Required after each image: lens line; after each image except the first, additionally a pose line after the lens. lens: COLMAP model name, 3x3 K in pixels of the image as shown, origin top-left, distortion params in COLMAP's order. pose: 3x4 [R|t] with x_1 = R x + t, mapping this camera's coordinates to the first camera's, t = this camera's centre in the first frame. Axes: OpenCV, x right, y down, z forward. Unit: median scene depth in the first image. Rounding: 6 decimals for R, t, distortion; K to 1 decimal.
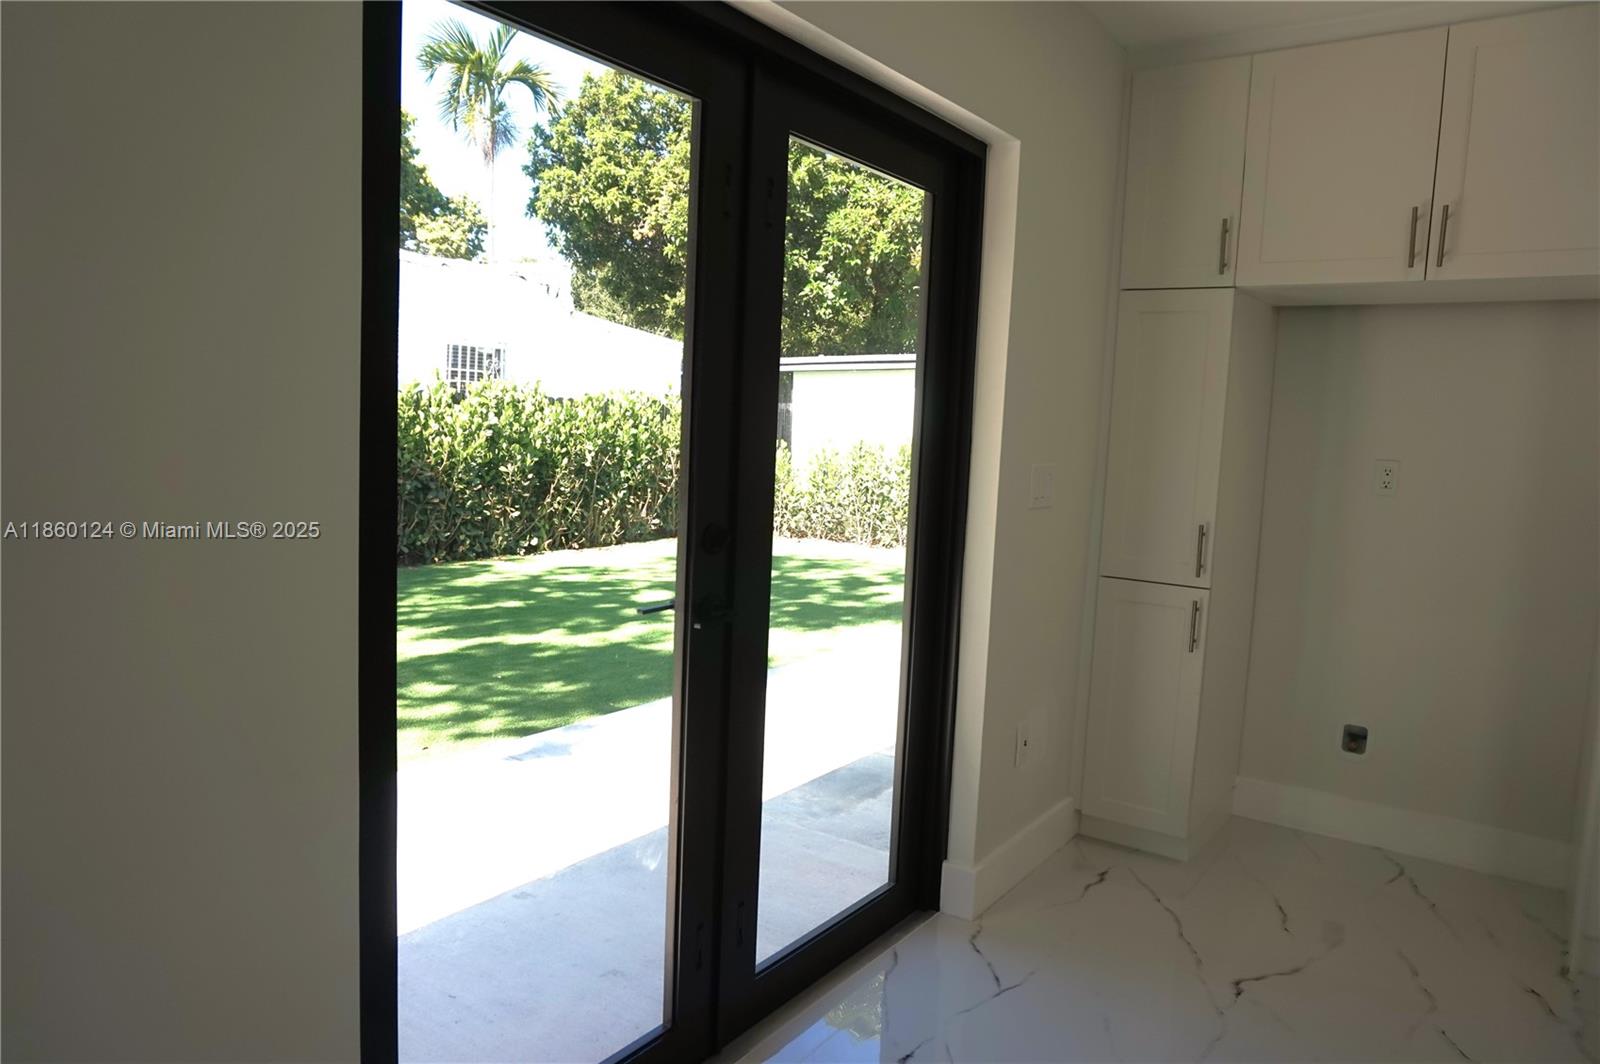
lens RADIAL K [[1109.8, 0, 800.0], [0, 1109.8, 532.0], [0, 0, 1]] dist [-0.007351, -0.000944]
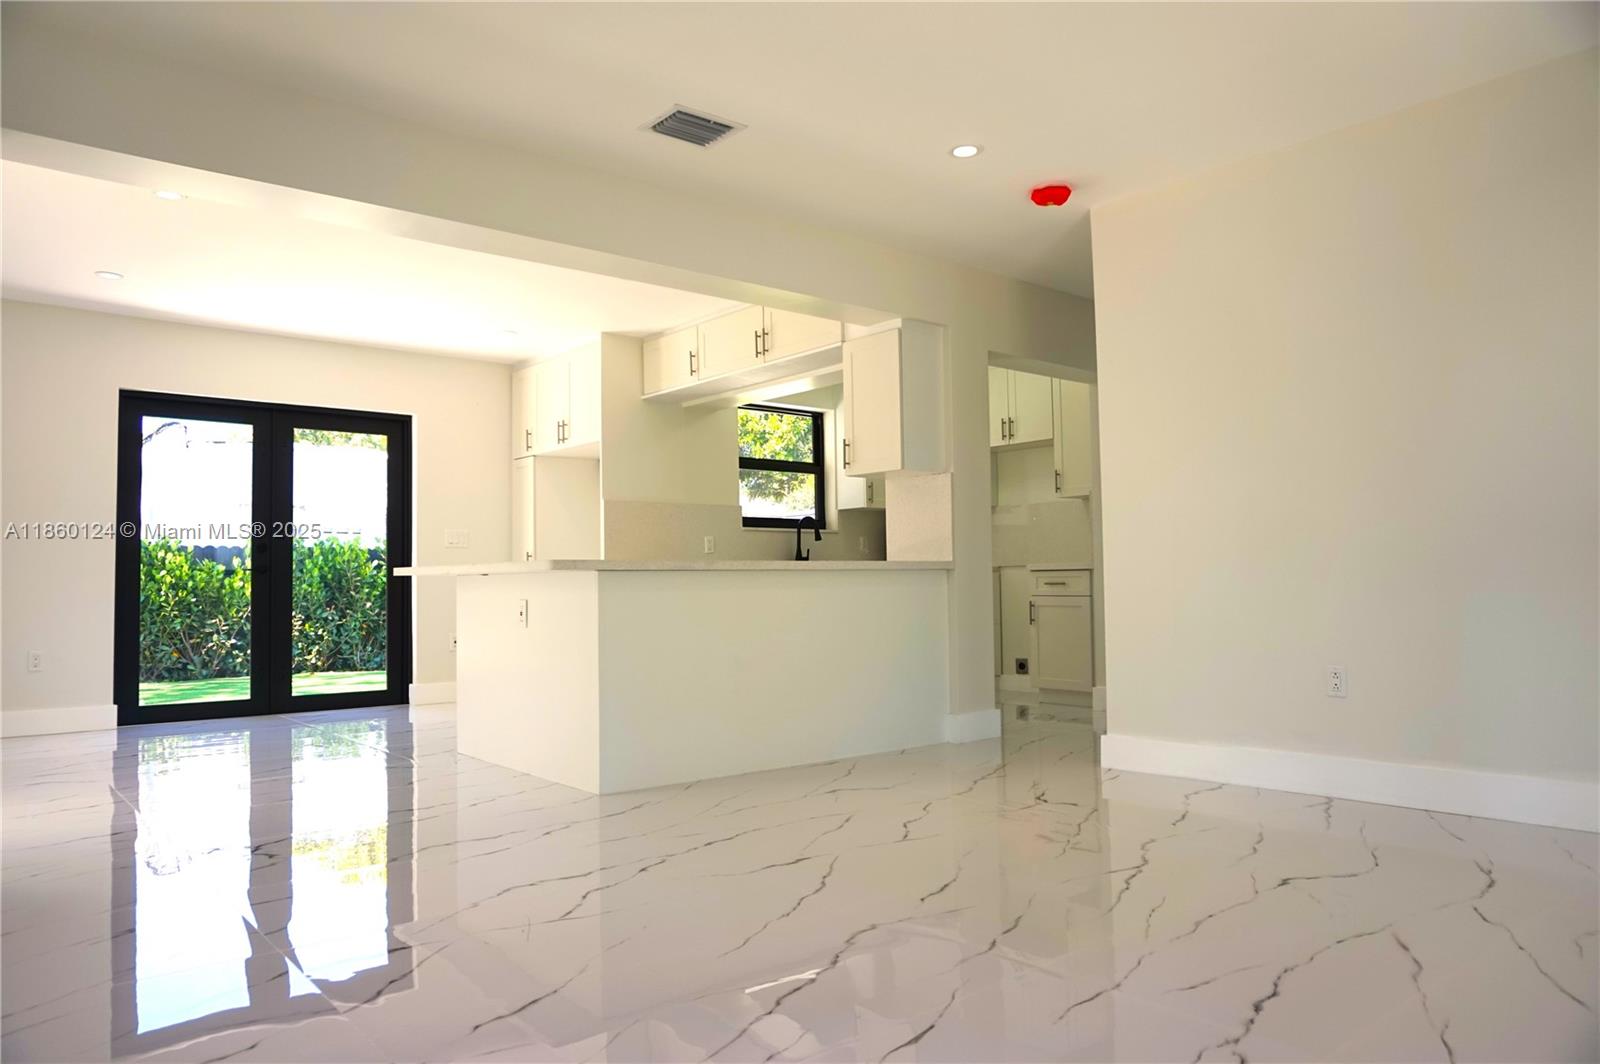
lens RADIAL K [[1086.6, 0, 800.0], [0, 1086.6, 532.0], [0, 0, 1]] dist [-0.024176, 0.001880]
pose [[0.957797, -0.063504, -0.280343, 1.594955], [0.017877, 0.986563, -0.162402, 0.349419], [0.286889, 0.150537, 0.946062, -1.093303]]
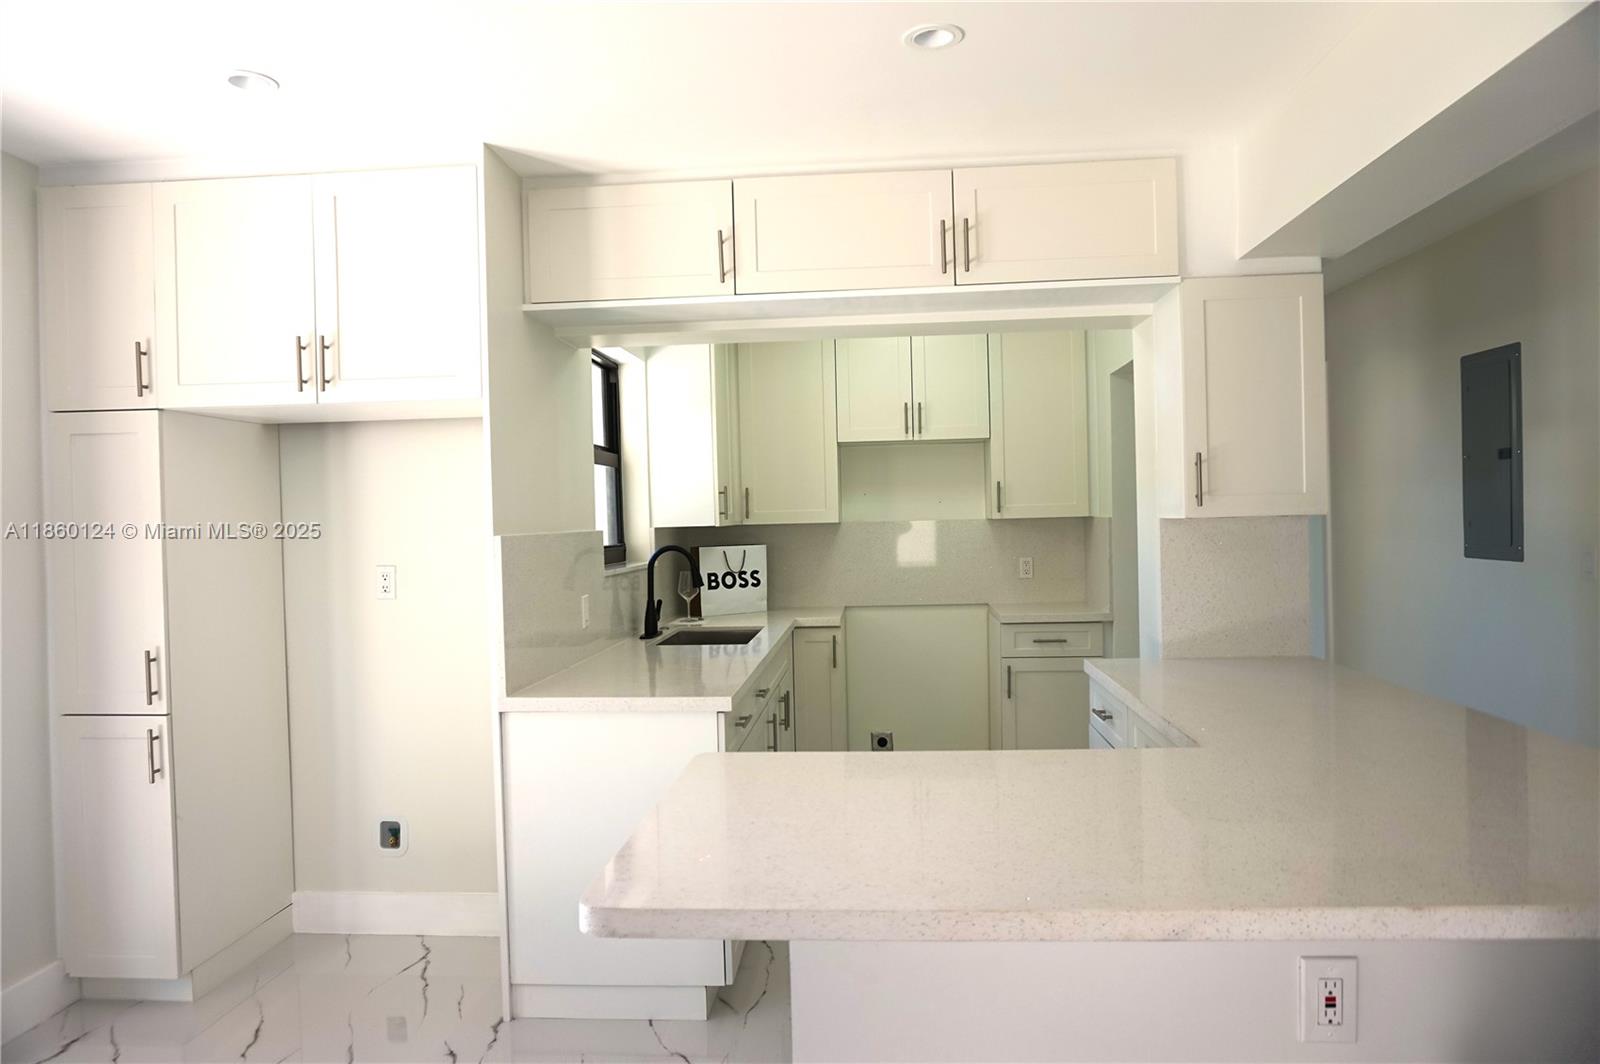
lens RADIAL K [[1086.6, 0, 800.0], [0, 1086.6, 532.0], [0, 0, 1]] dist [-0.024176, 0.001880]
pose [[0.861304, -0.064679, 0.503956, 0.379938], [0.109859, 0.992109, -0.060428, 0.010320], [-0.496070, 0.107411, 0.861613, -0.105000]]
